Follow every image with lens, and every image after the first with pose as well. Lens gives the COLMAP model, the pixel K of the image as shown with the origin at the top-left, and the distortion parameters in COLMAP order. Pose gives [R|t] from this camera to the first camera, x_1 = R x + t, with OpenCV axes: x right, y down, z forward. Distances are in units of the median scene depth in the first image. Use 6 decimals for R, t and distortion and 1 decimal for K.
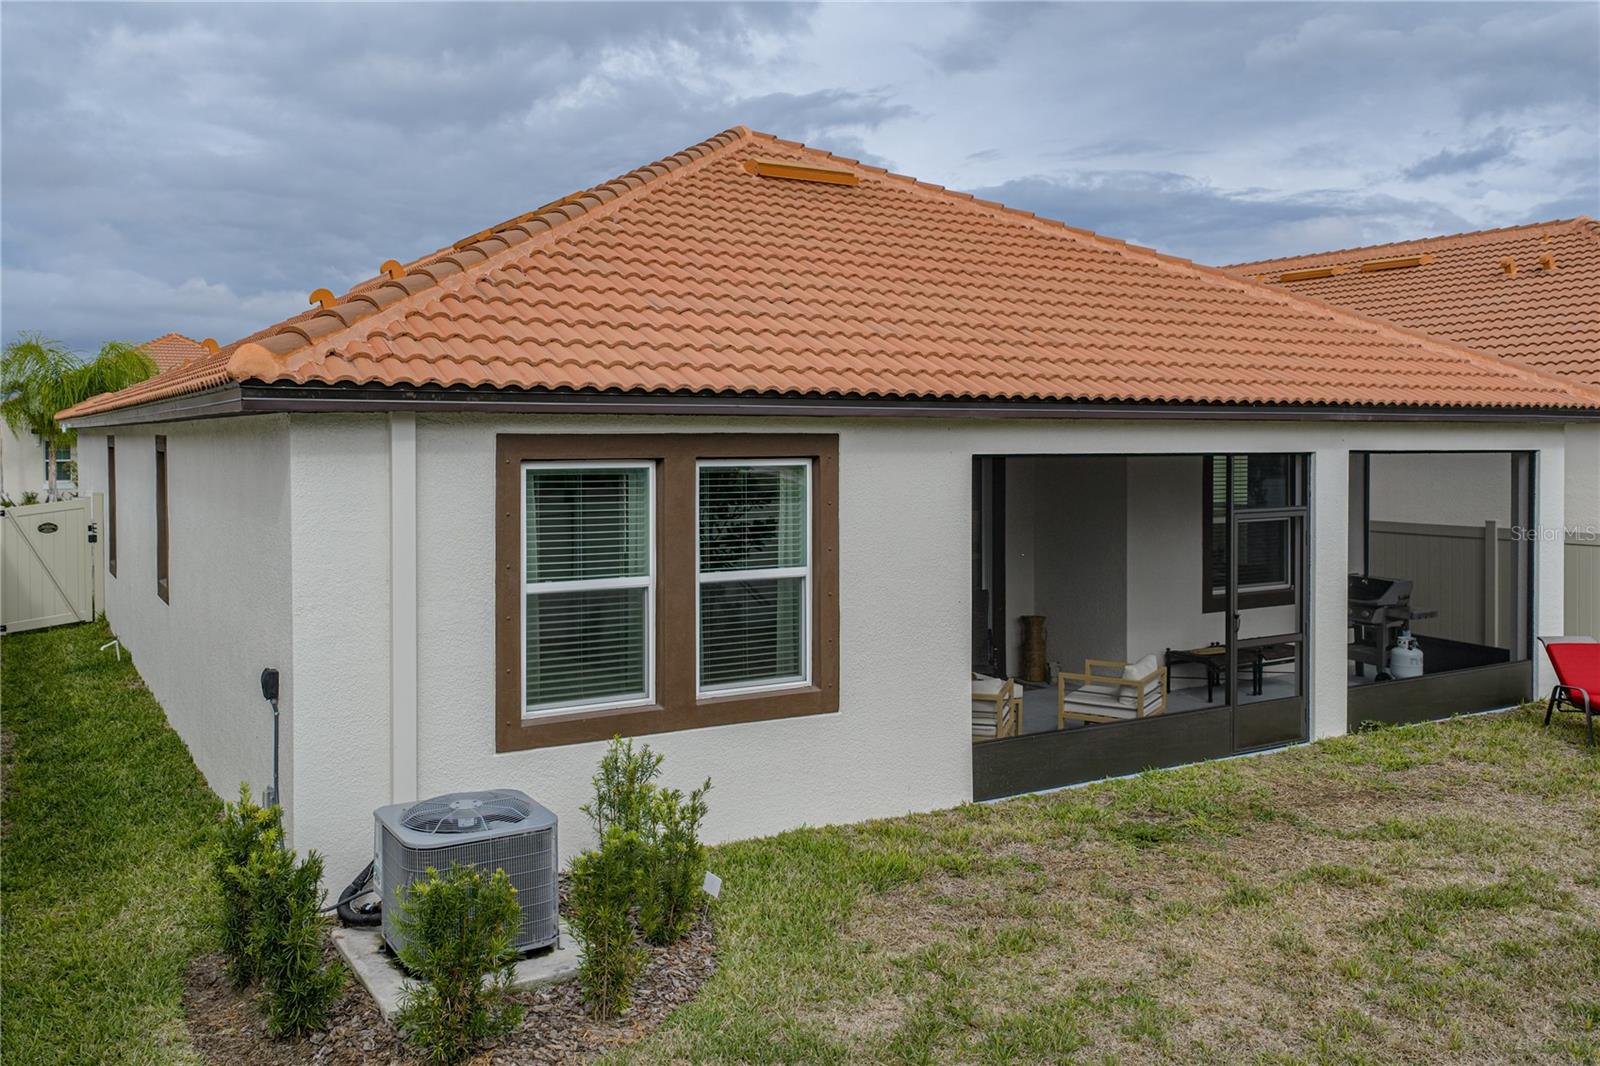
lens RADIAL K [[1348.3, 0, 803.4], [0, 1348.3, 427.8], [0, 0, 1]] dist [-0.005340, 0.006329]
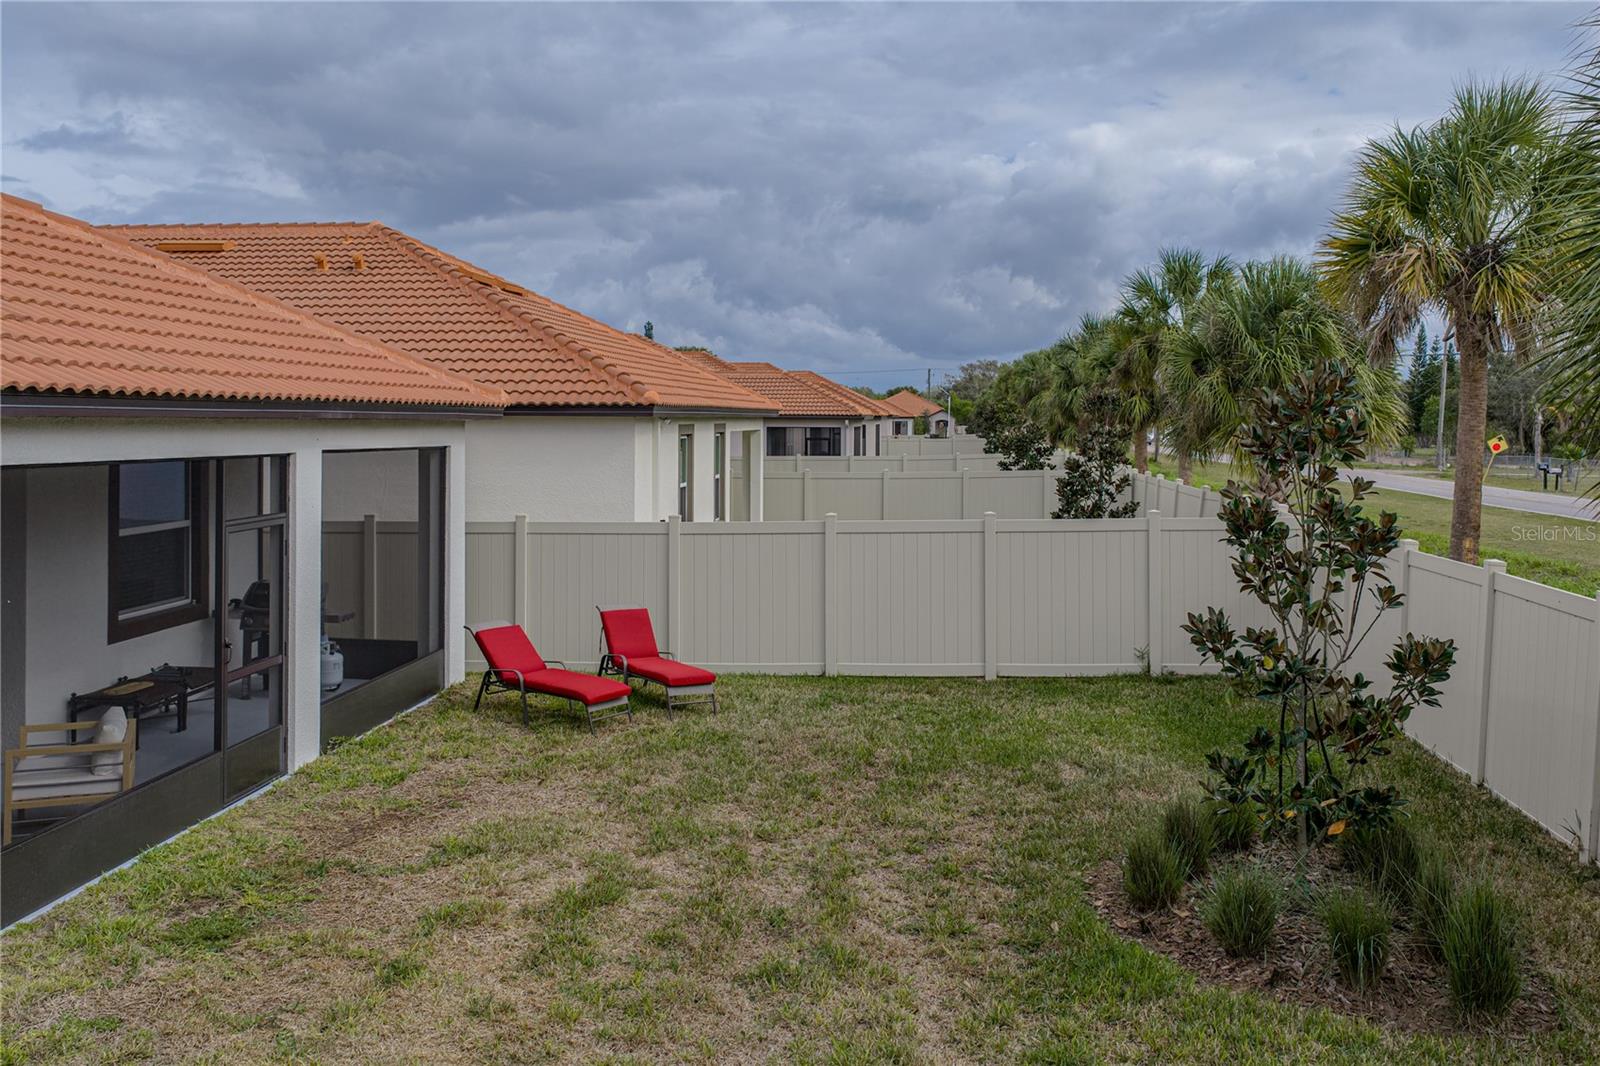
lens RADIAL K [[1348.3, 0, 803.4], [0, 1348.3, 427.8], [0, 0, 1]] dist [-0.005340, 0.006329]
pose [[0.595440, -0.004090, 0.803389, -0.150110], [-0.004006, 0.999959, 0.008060, -0.008086], [-0.803390, -0.008018, 0.595400, 0.190782]]
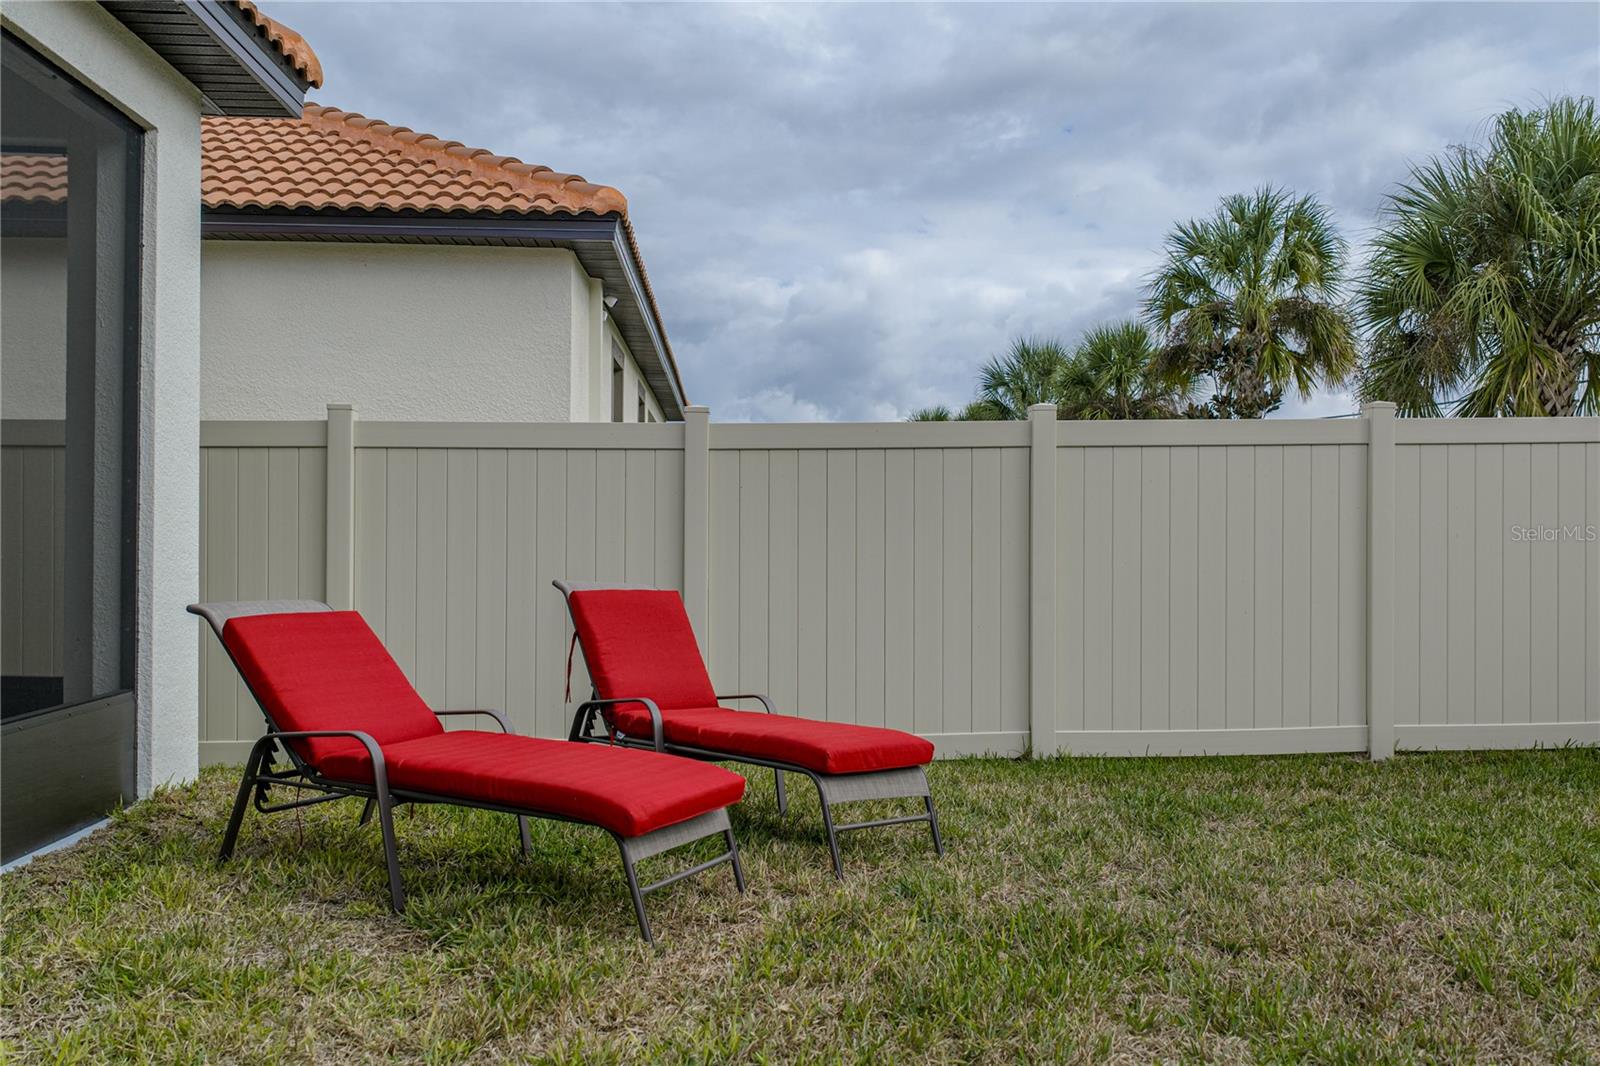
lens RADIAL K [[1308.1, 0, 780.0], [0, 1308.1, 537.5], [0, 0, 1]] dist [0.003805, -0.007287]
pose [[0.462297, 0.009256, 0.886677, 0.362755], [-0.015182, 0.999882, -0.002522, 0.154383], [-0.886595, -0.012296, 0.462383, 0.803803]]
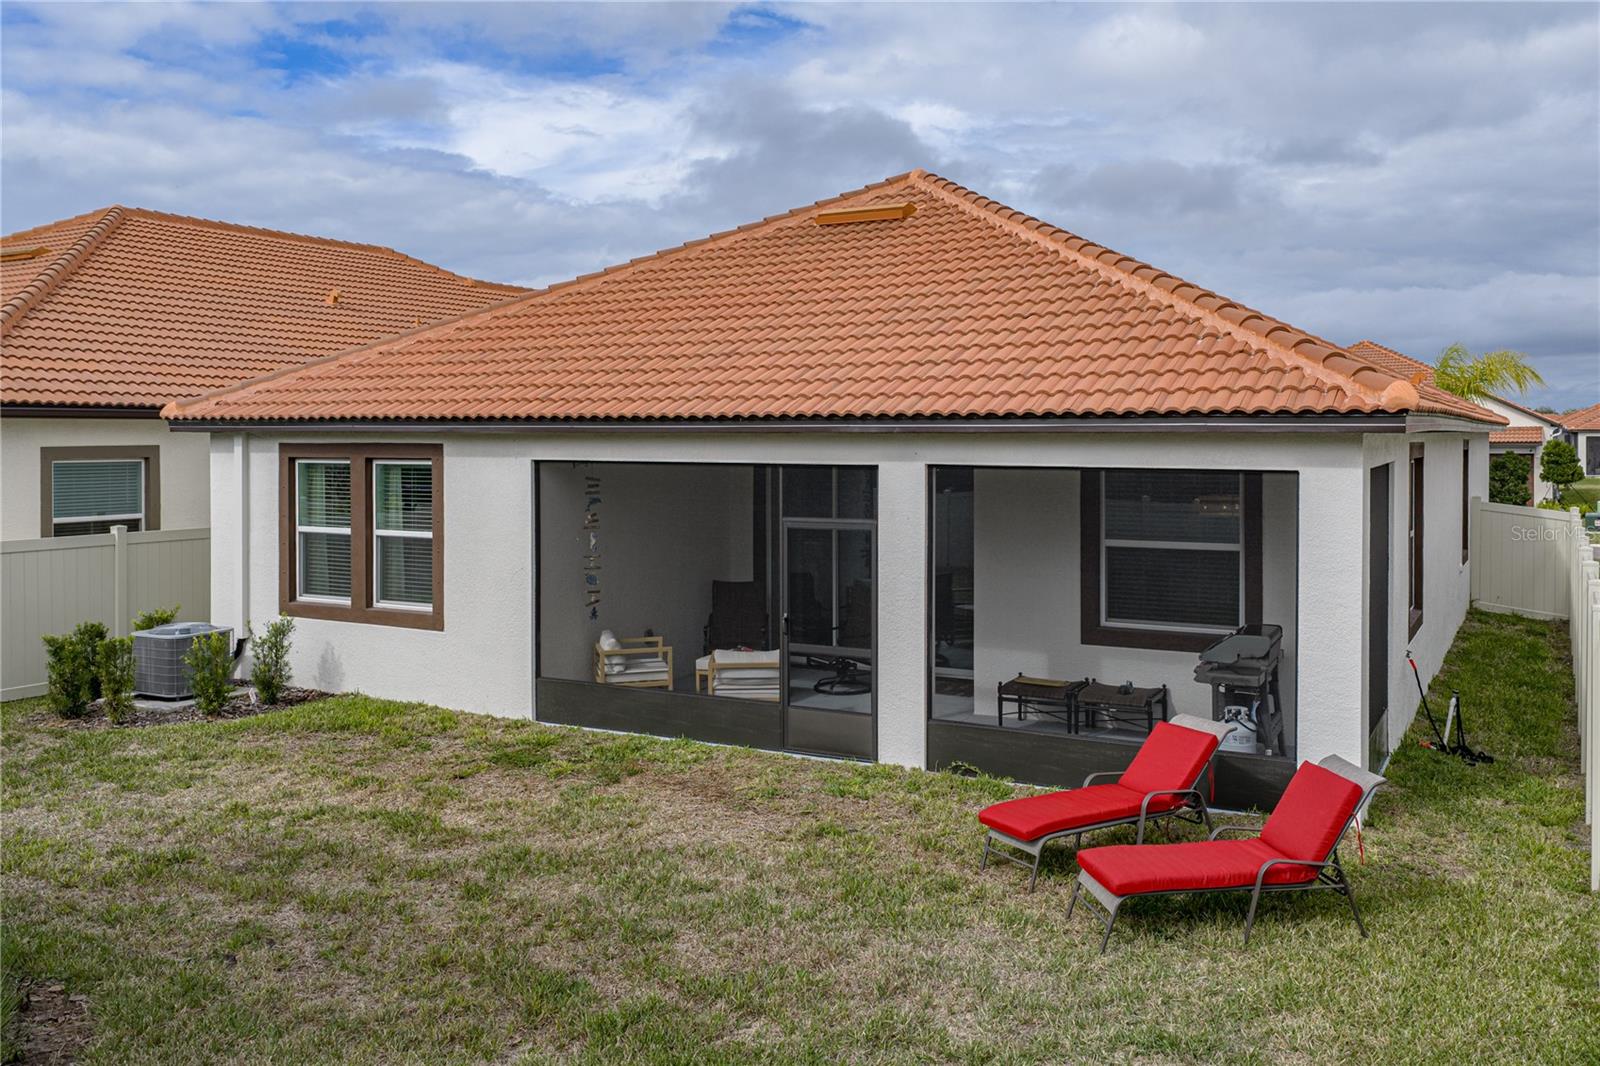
lens RADIAL K [[1307.4, 0, 792.7], [0, 1307.4, 452.1], [0, 0, 1]] dist [0.008043, 0.000933]
pose [[0.514995, 0.009814, -0.857137, 1.192470], [0.003858, 0.999898, 0.013766, -0.004547], [0.857184, -0.010397, 0.514905, 0.482424]]
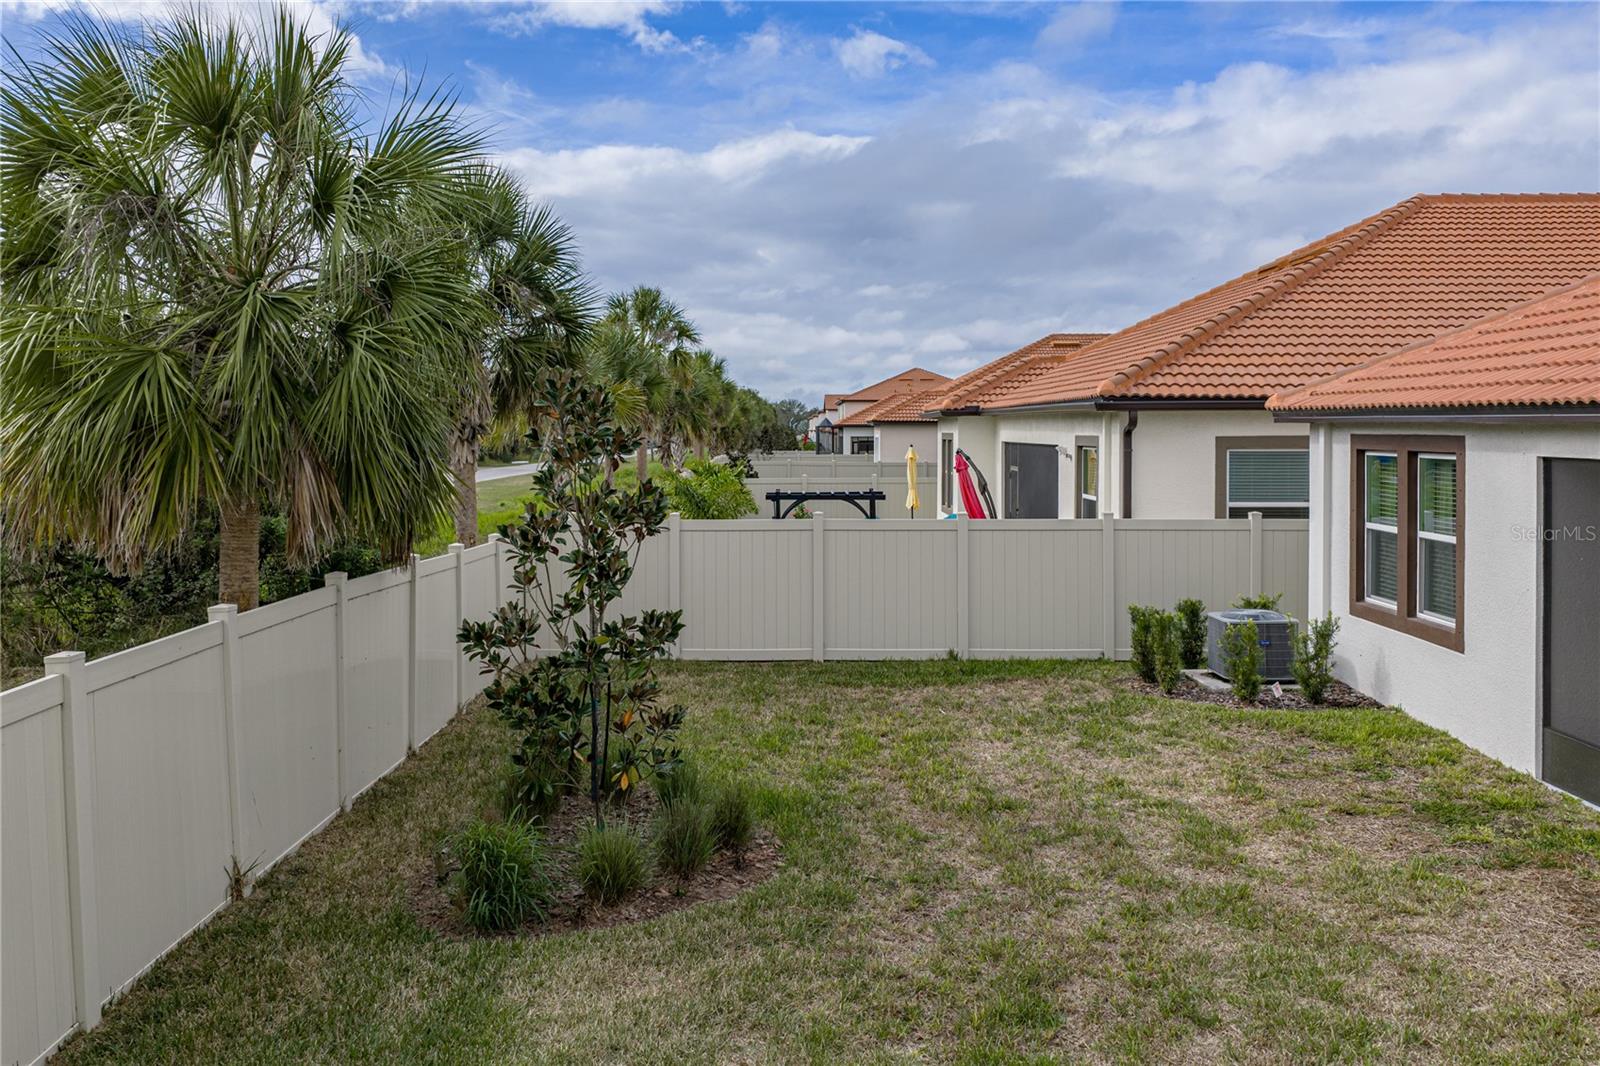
lens RADIAL K [[1348.3, 0, 803.4], [0, 1348.3, 427.8], [0, 0, 1]] dist [-0.005340, 0.006329]
pose [[-0.509527, 0.004927, -0.860441, 1.179988], [0.010499, 0.999945, -0.000491, -0.007988], [0.860391, -0.009284, -0.509551, 0.910720]]
